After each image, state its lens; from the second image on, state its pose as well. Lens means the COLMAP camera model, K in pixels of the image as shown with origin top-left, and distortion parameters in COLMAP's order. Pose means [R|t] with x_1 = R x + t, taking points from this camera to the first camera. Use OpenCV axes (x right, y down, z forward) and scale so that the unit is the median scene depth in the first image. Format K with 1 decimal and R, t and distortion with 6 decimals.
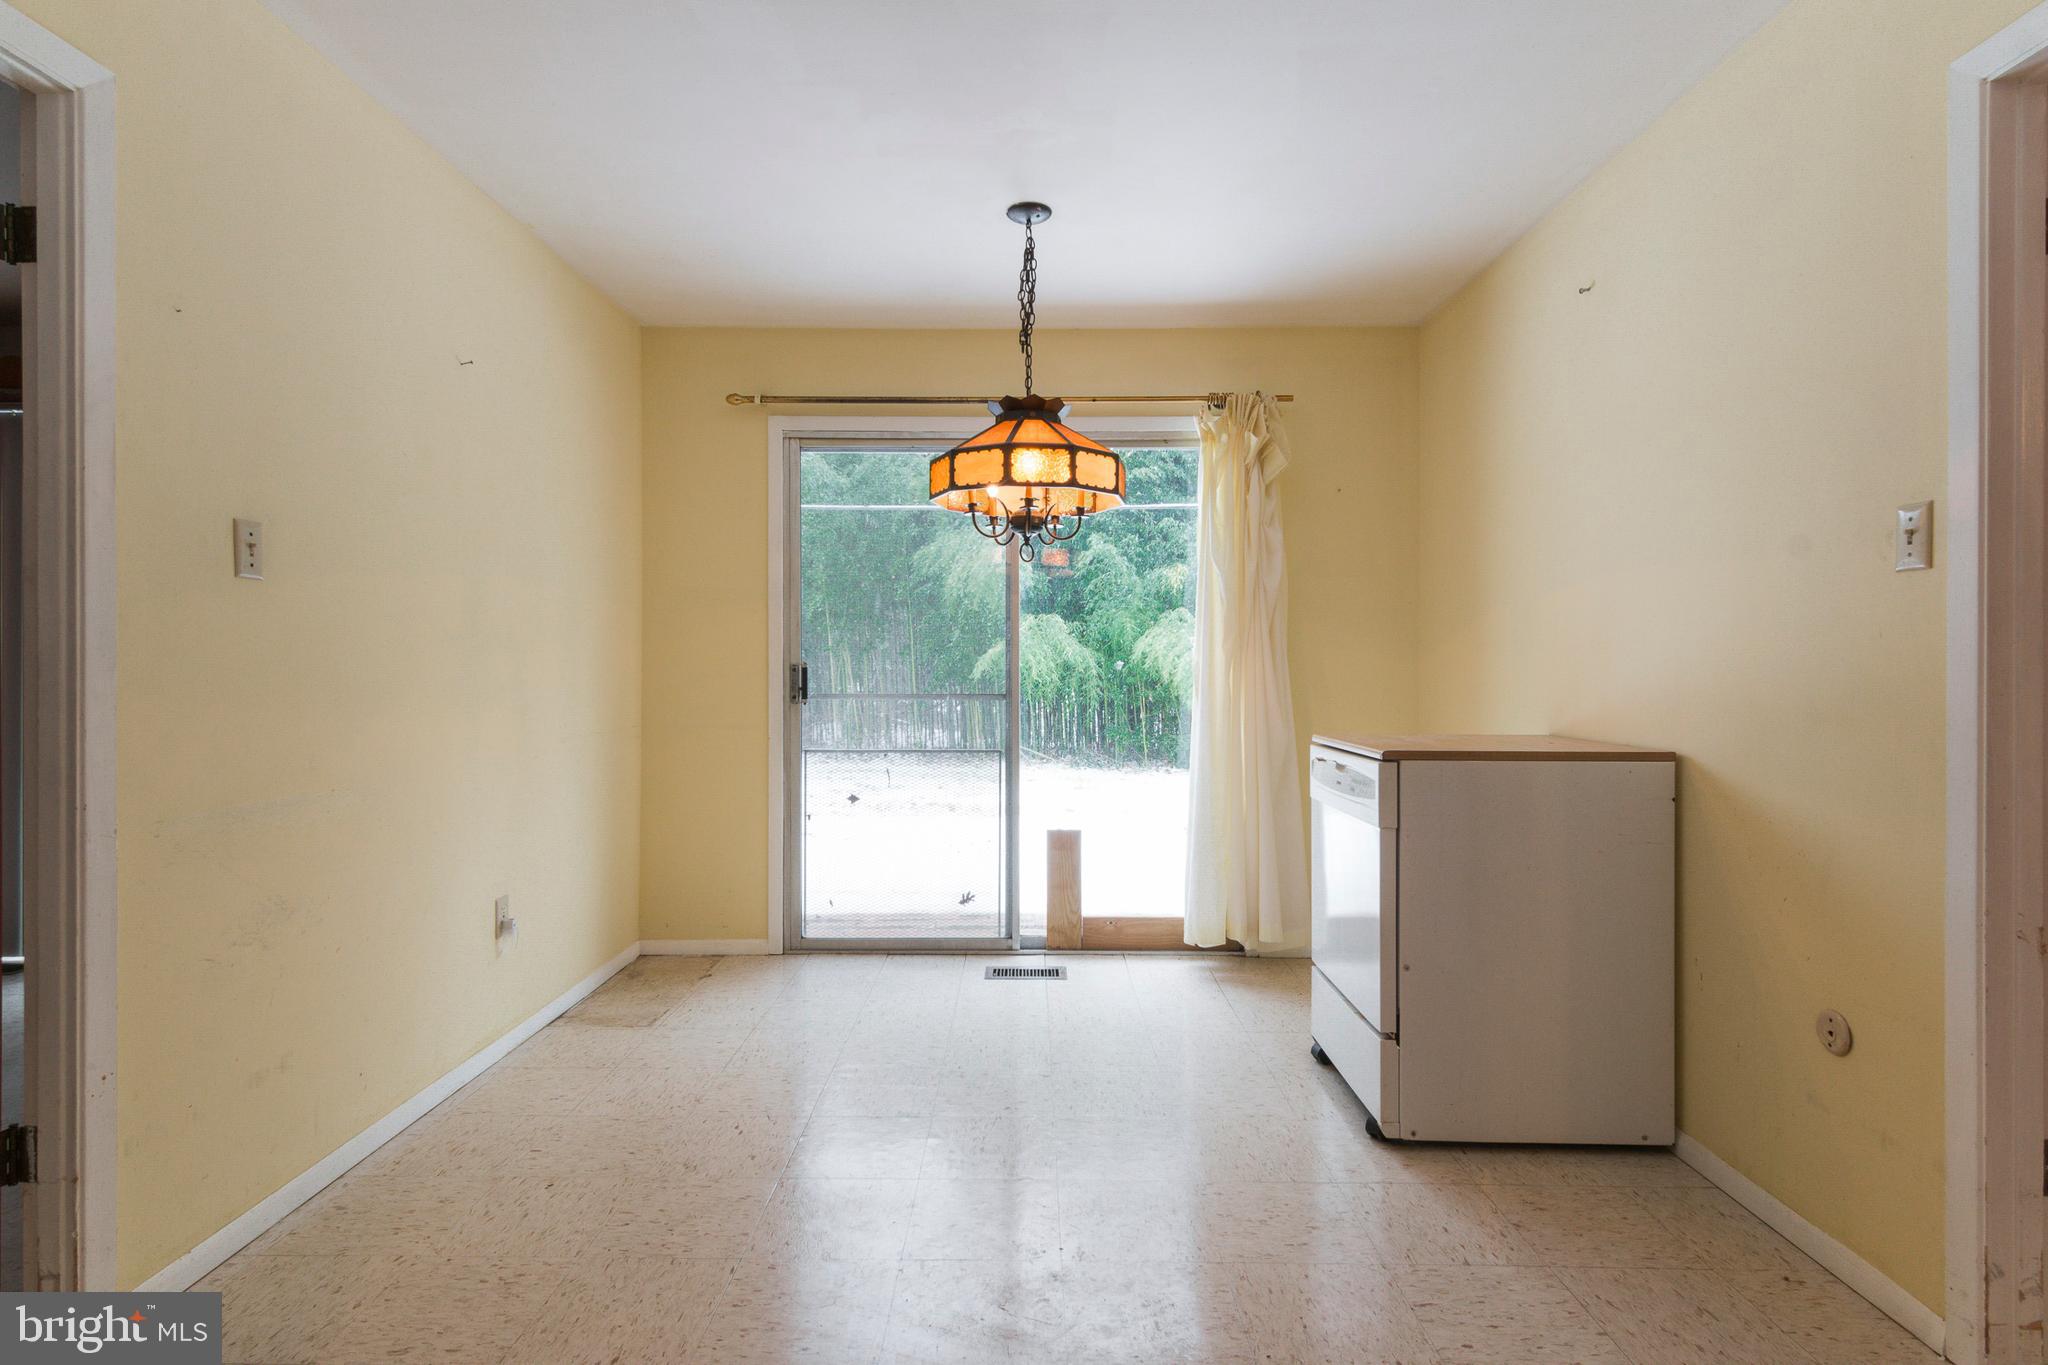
lens RADIAL K [[1032.1, 0, 1029.6], [0, 1032.1, 675.2], [0, 0, 1]] dist [0.030032, -0.015949]
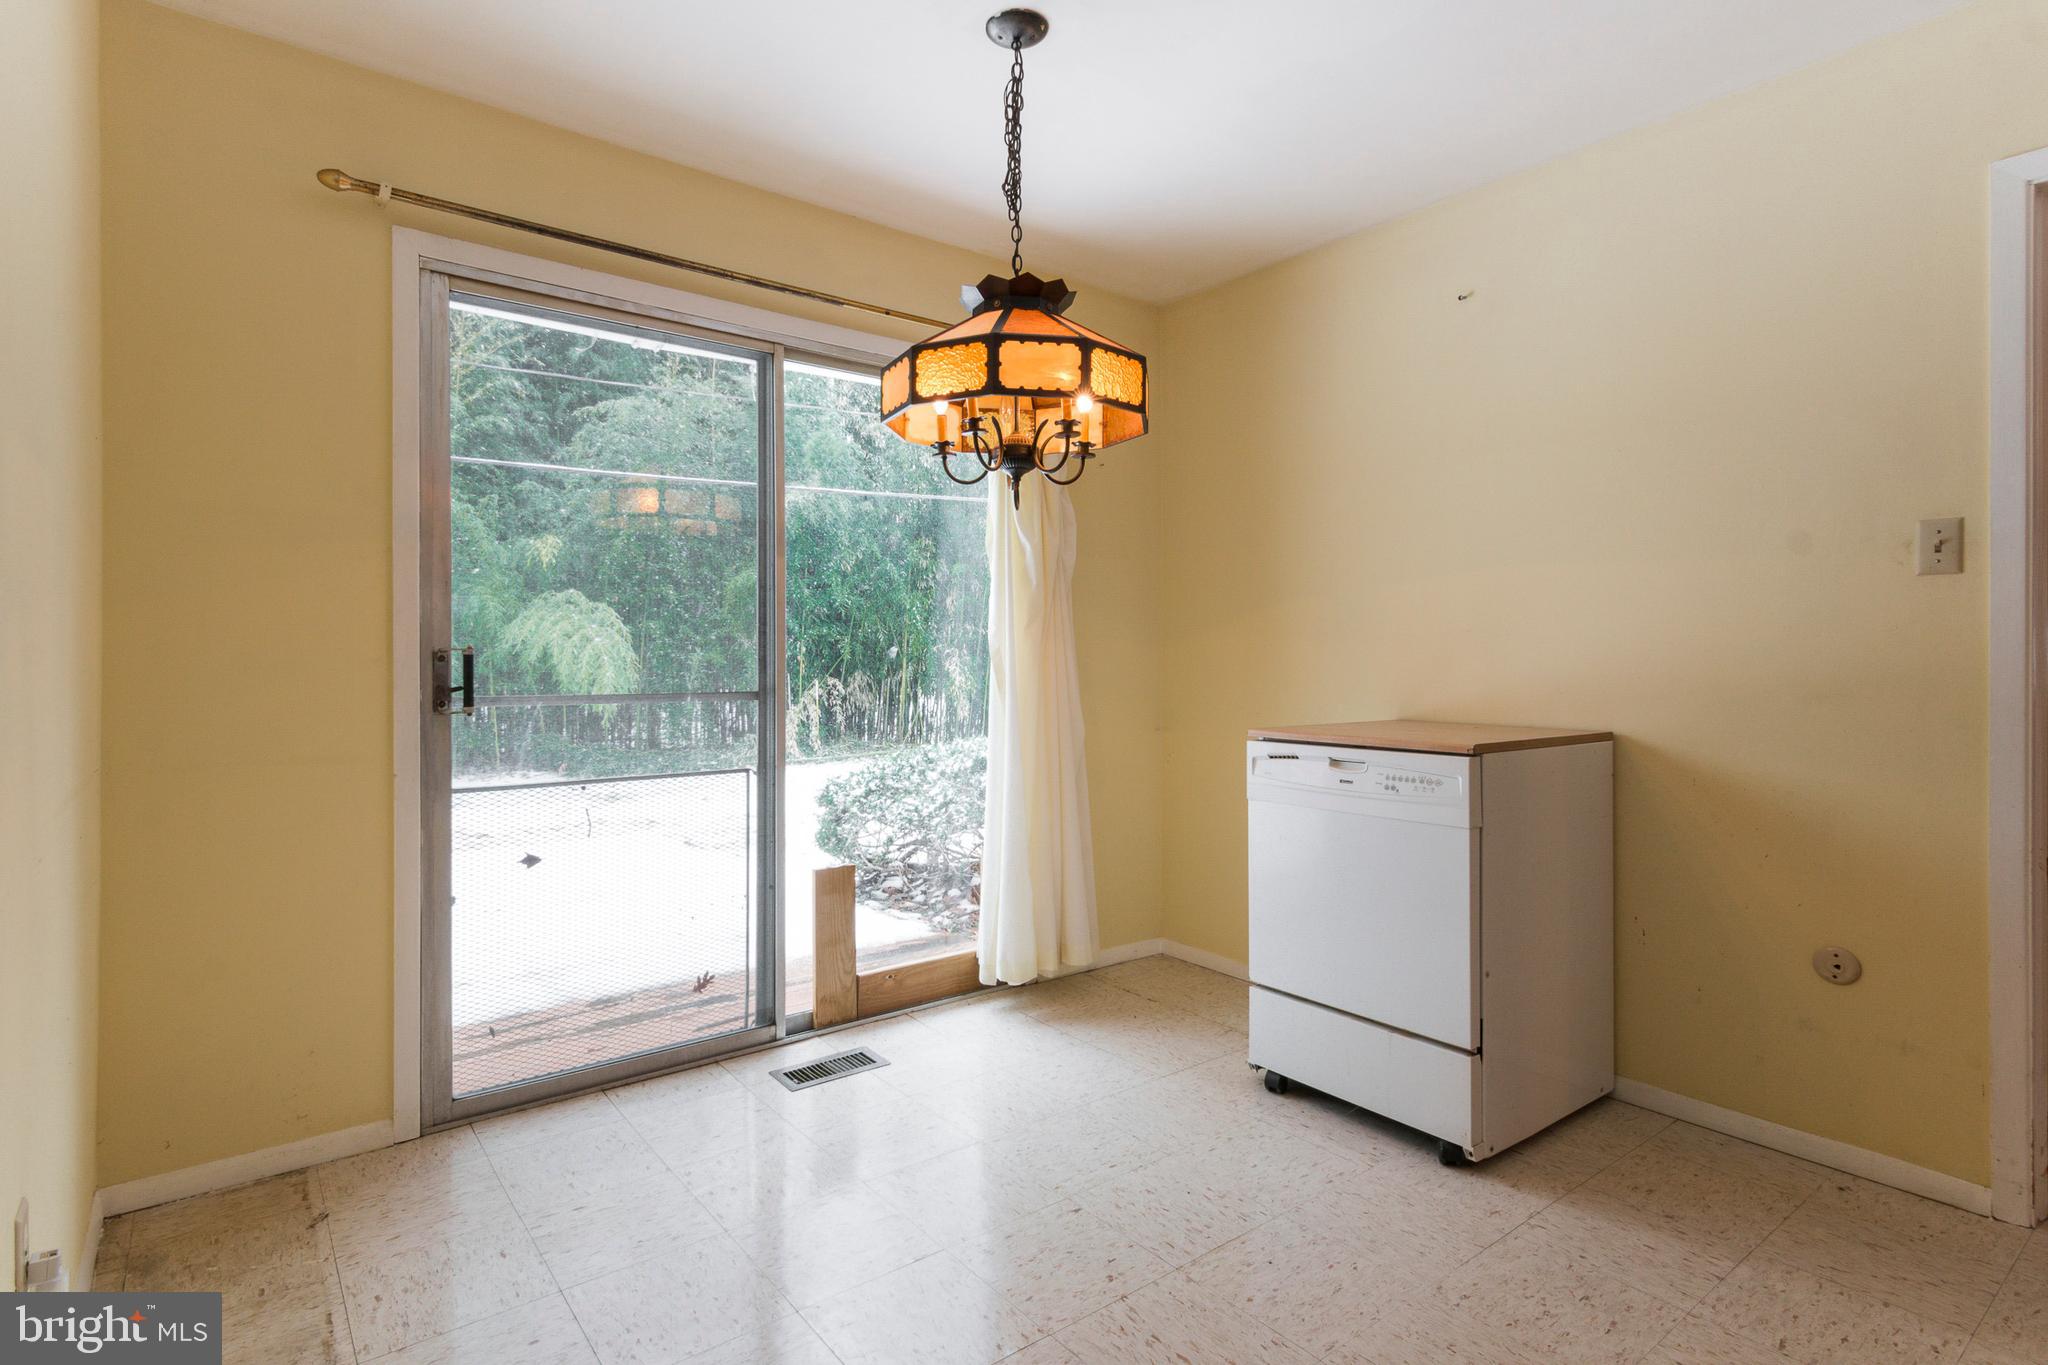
lens RADIAL K [[1029.7, 0, 1023.7], [0, 1029.7, 660.8], [0, 0, 1]] dist [0.030689, -0.017898]
pose [[0.789722, -0.002866, 0.613458, -0.341329], [0.004824, 0.999987, -0.001538, -0.001224], [-0.613446, 0.004174, 0.789726, 0.324892]]
